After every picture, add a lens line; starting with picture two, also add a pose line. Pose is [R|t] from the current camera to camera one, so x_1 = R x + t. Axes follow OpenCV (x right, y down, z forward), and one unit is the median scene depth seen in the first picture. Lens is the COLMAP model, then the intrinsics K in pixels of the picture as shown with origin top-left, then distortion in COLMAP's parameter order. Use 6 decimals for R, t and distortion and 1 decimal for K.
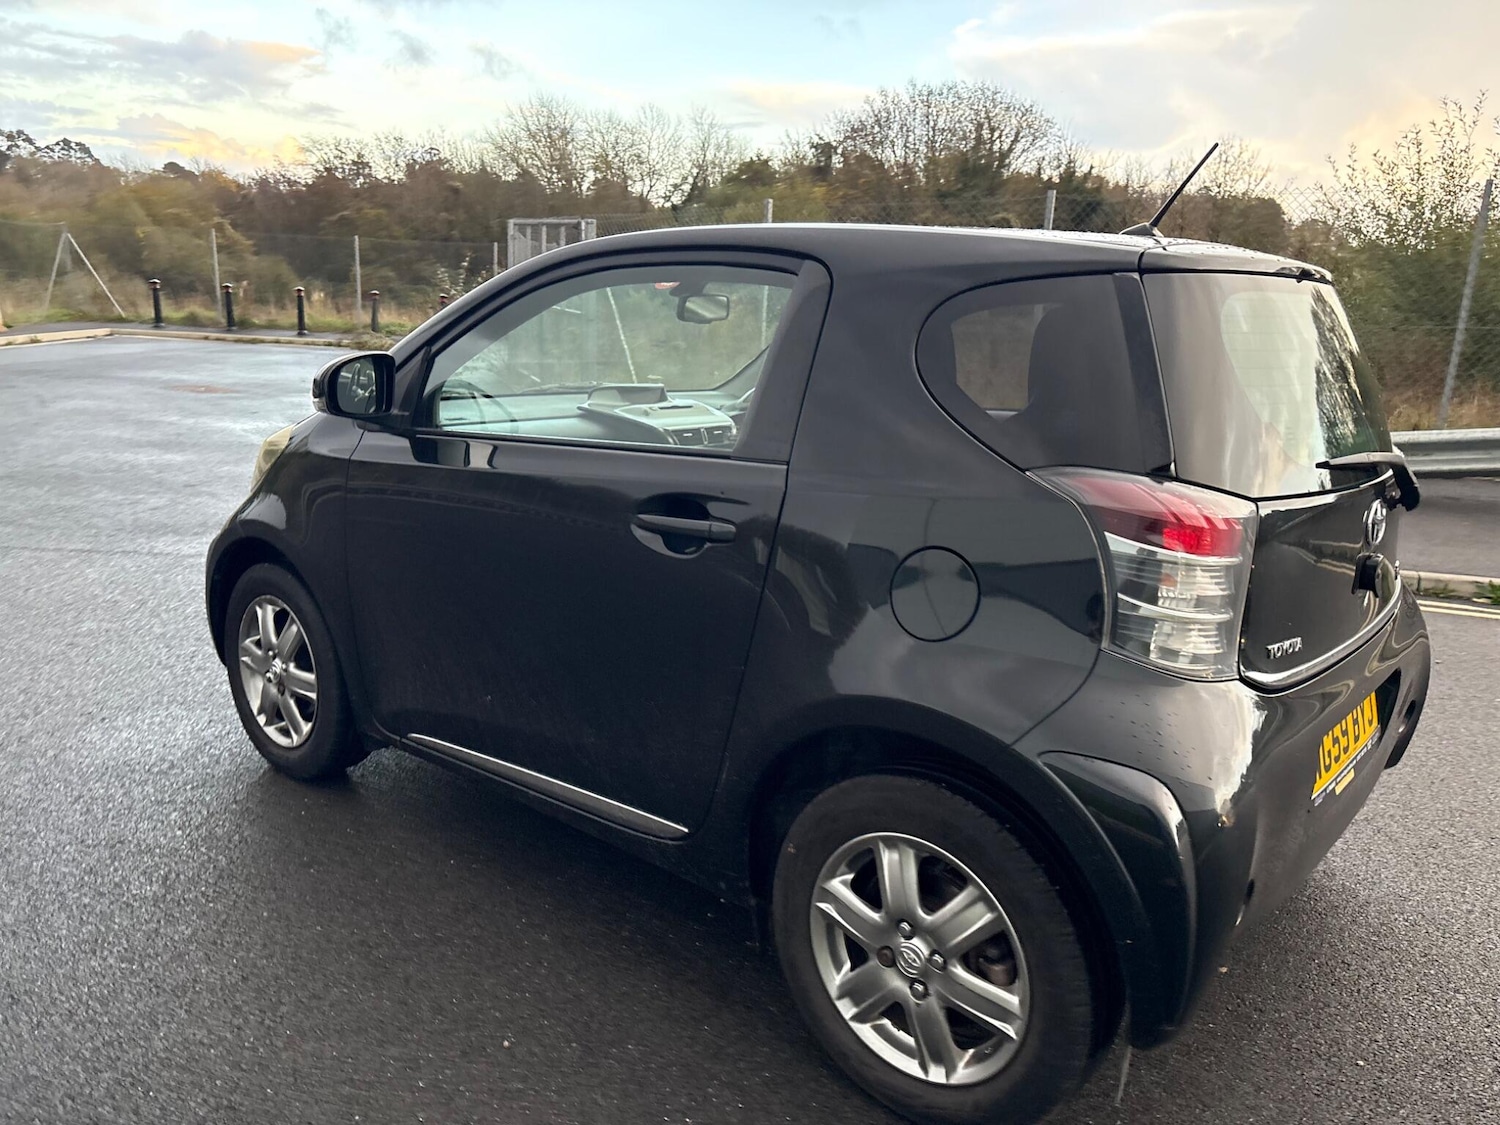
lens RADIAL K [[1152.4, 0, 758.6], [0, 1152.4, 553.6], [0, 0, 1]] dist [0.057634, -0.062561]
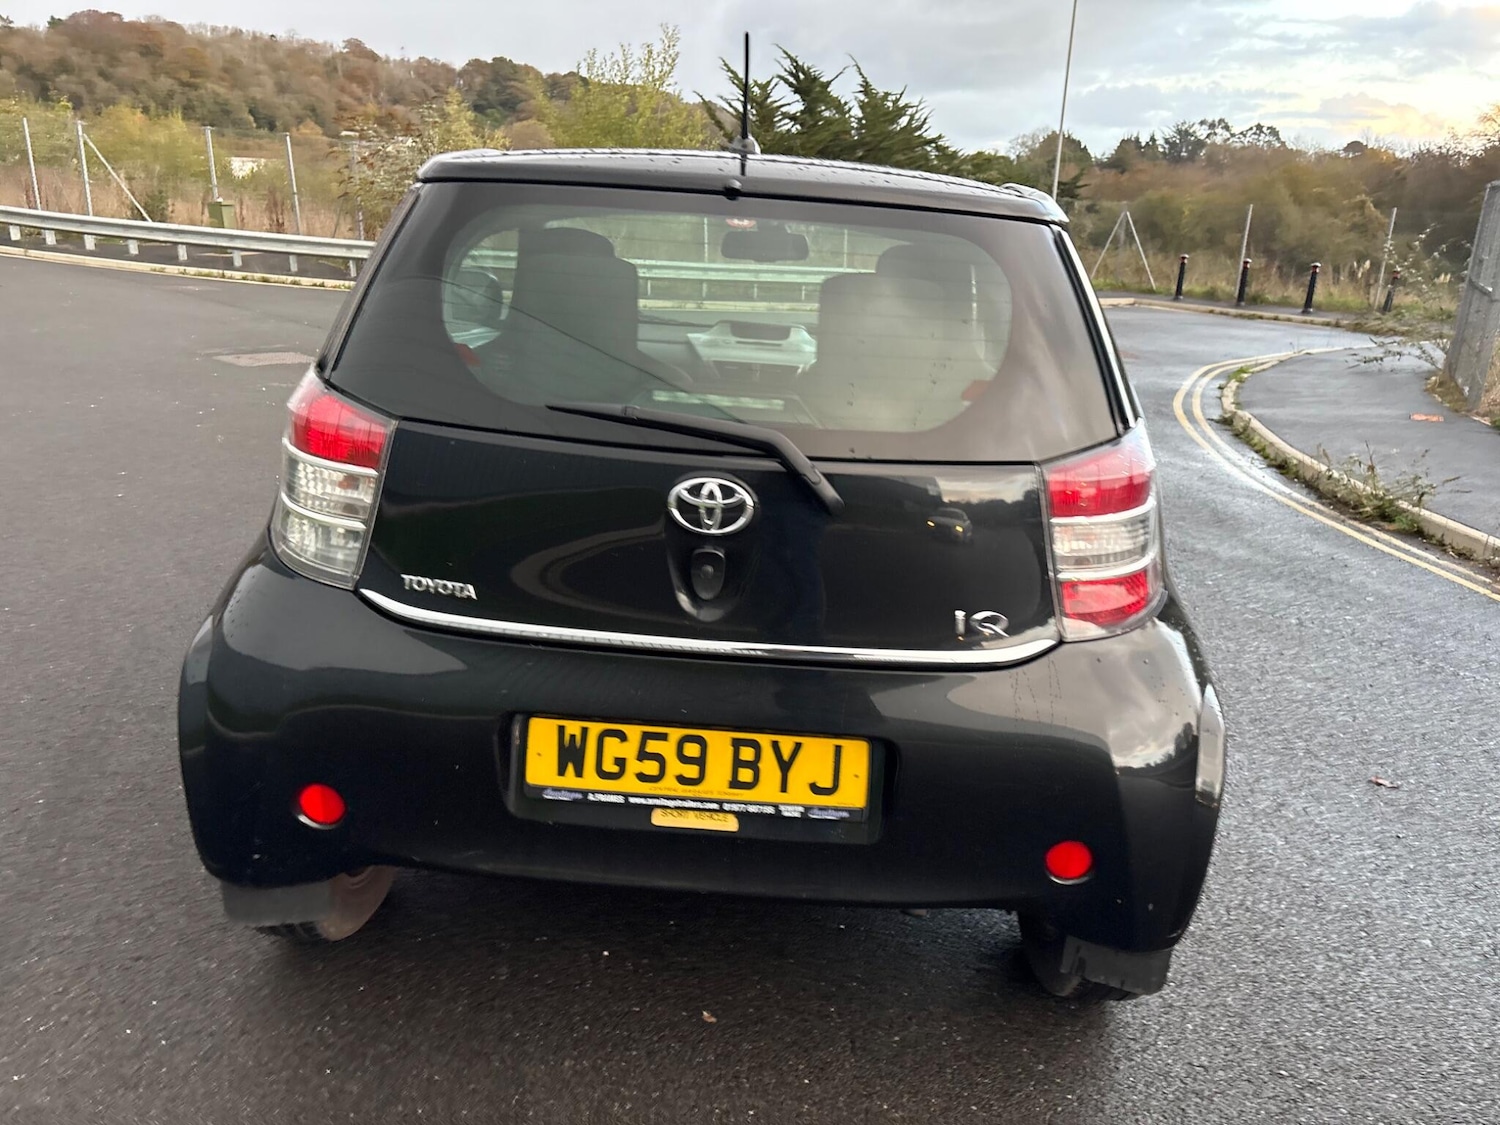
lens RADIAL K [[1152.4, 0, 762.5], [0, 1152.4, 568.6], [0, 0, 1]] dist [0.057634, -0.062561]
pose [[0.608883, 0.225164, -0.760633, 0.055517], [-0.204840, 0.970978, 0.123457, -0.004286], [0.766356, 0.080637, 0.637335, 0.025525]]
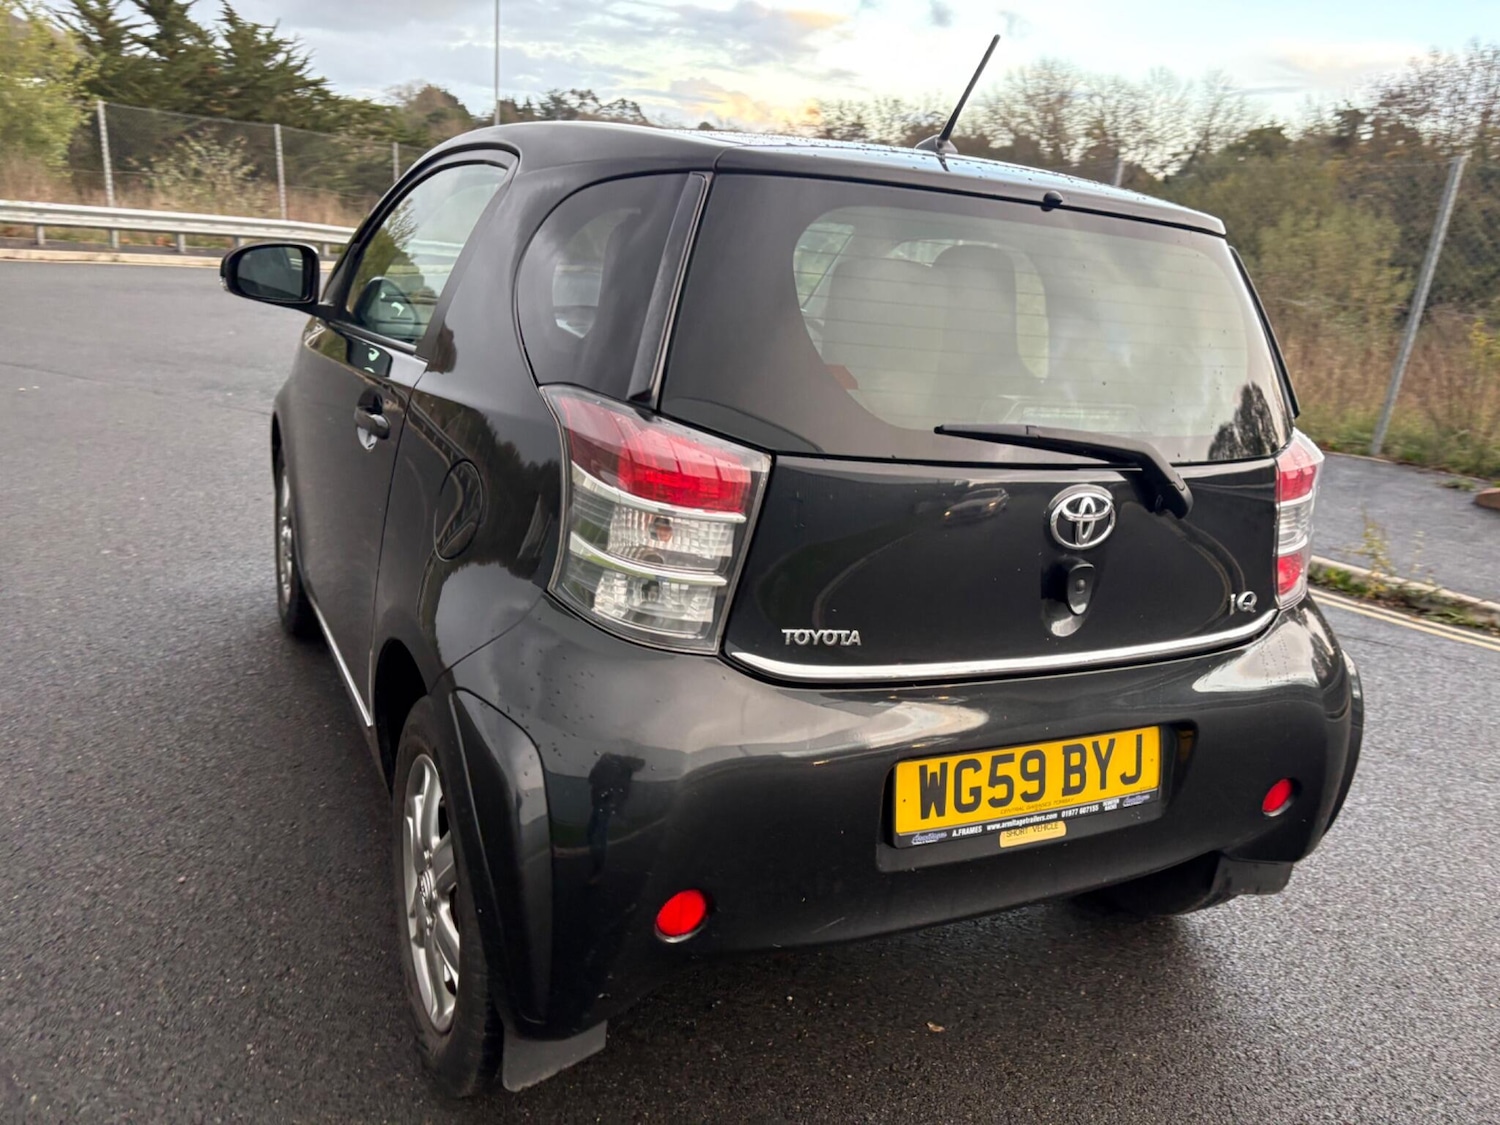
lens RADIAL K [[1152.4, 0, 770.7], [0, 1152.4, 562.1], [0, 0, 1]] dist [0.057634, -0.062561]
pose [[0.918886, 0.160429, -0.360433, 0.029902], [-0.148976, 0.987047, 0.059536, -0.000672], [0.365315, -0.001011, 0.930883, 0.009211]]
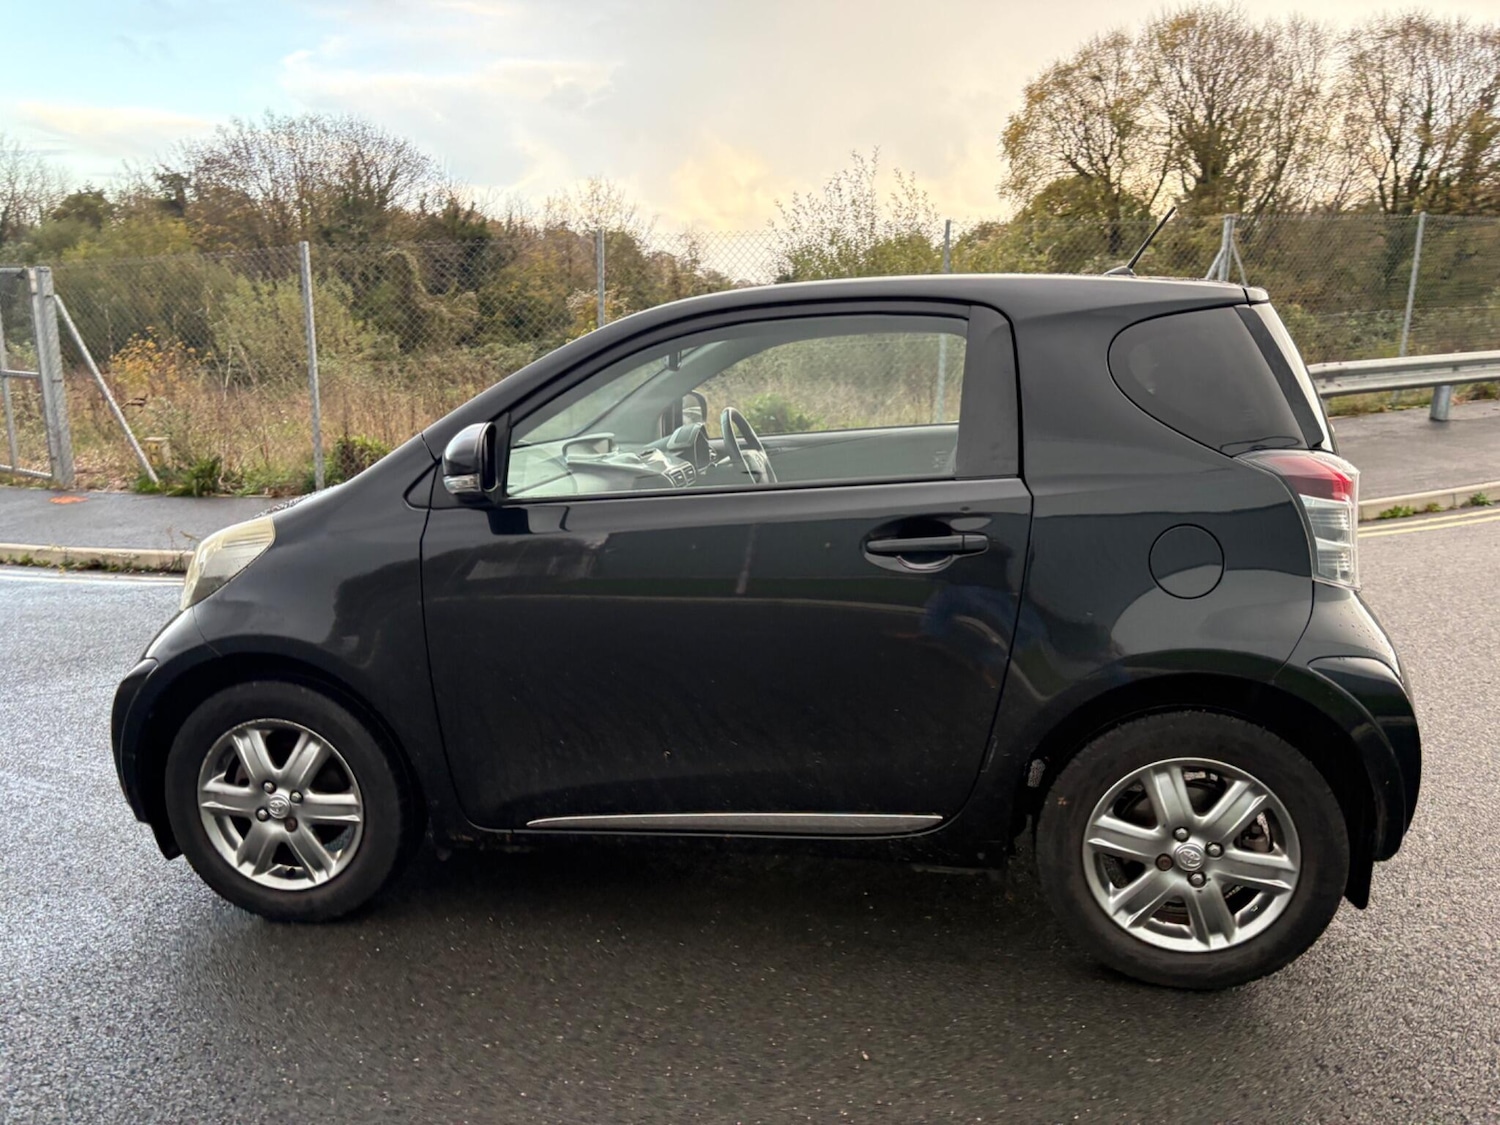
lens RADIAL K [[1152.4, 0, 756.9], [0, 1152.4, 541.5], [0, 0, 1]] dist [0.057634, -0.062561]
pose [[0.863768, -0.142476, 0.483328, -0.035591], [0.160037, 0.987098, 0.004971, -0.002786], [-0.477800, 0.073057, 0.875425, 0.004544]]
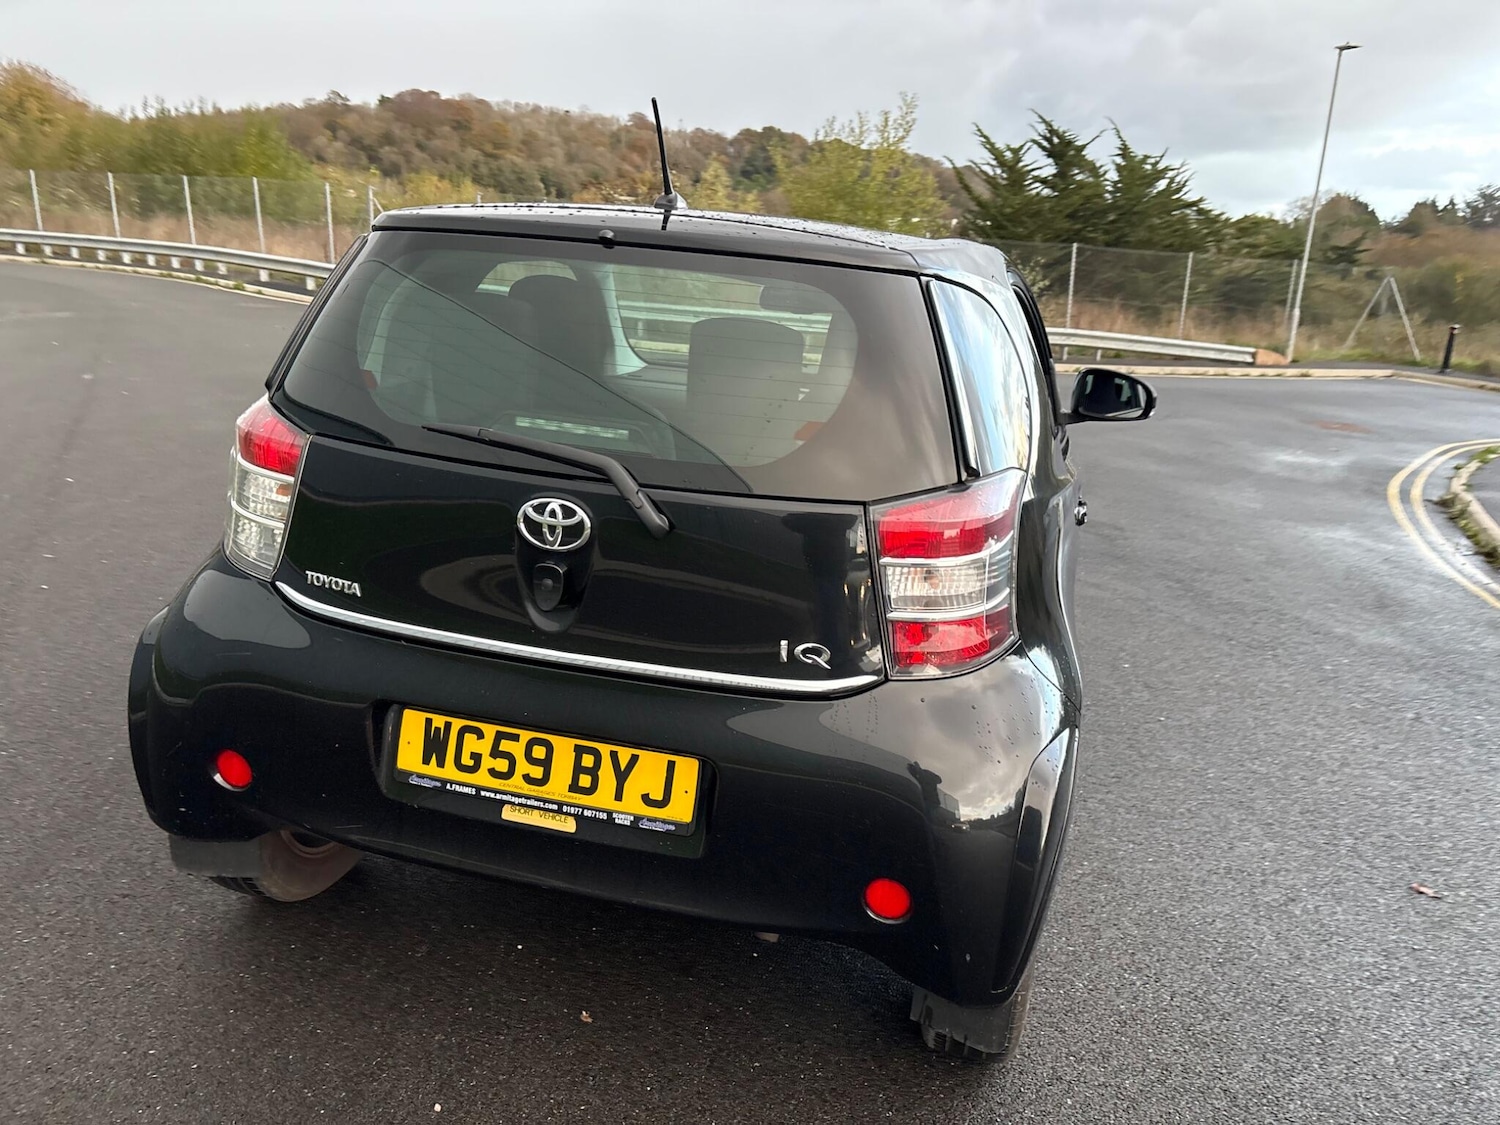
lens RADIAL K [[1152.4, 0, 762.1], [0, 1152.4, 568.9], [0, 0, 1]] dist [0.057634, -0.062561]
pose [[0.426460, 0.222237, -0.876779, 0.064759], [-0.248868, 0.960762, 0.122476, -0.006612], [0.869595, 0.165971, 0.465035, 0.035765]]
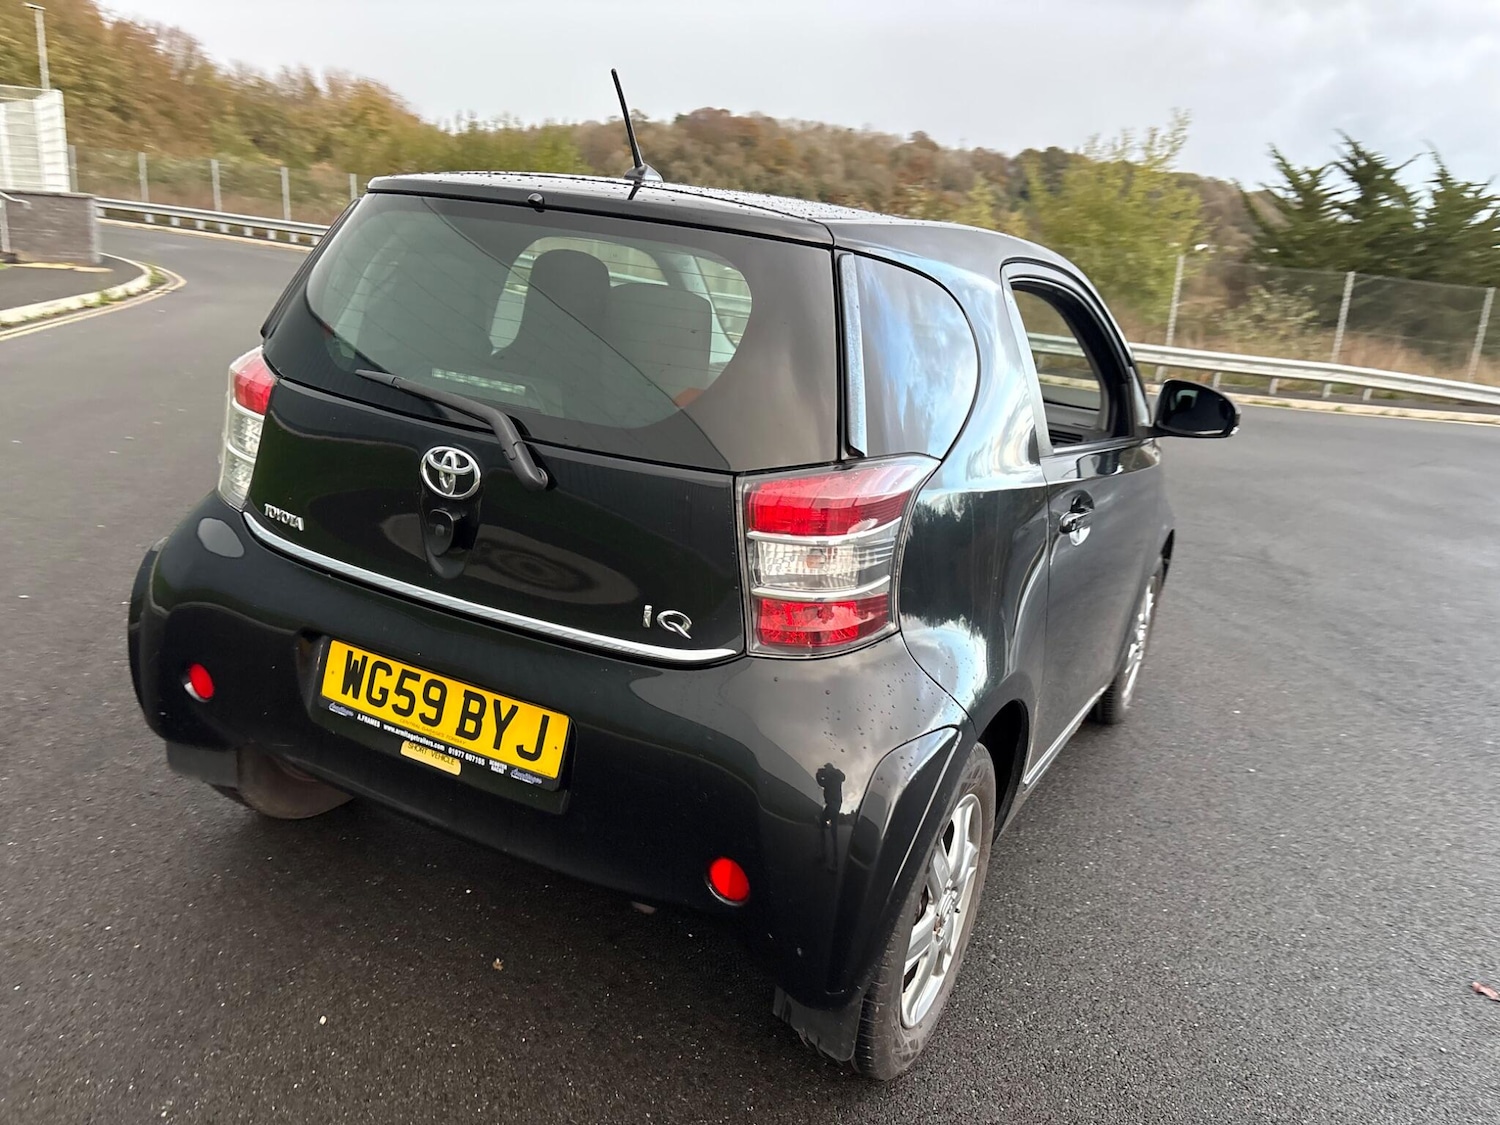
lens RADIAL K [[1152.4, 0, 762.9], [0, 1152.4, 569.9], [0, 0, 1]] dist [0.057634, -0.062561]
pose [[0.211925, 0.239973, -0.947365, 0.068878], [-0.307606, 0.936492, 0.168407, -0.008616], [0.927613, 0.255726, 0.272283, 0.048053]]
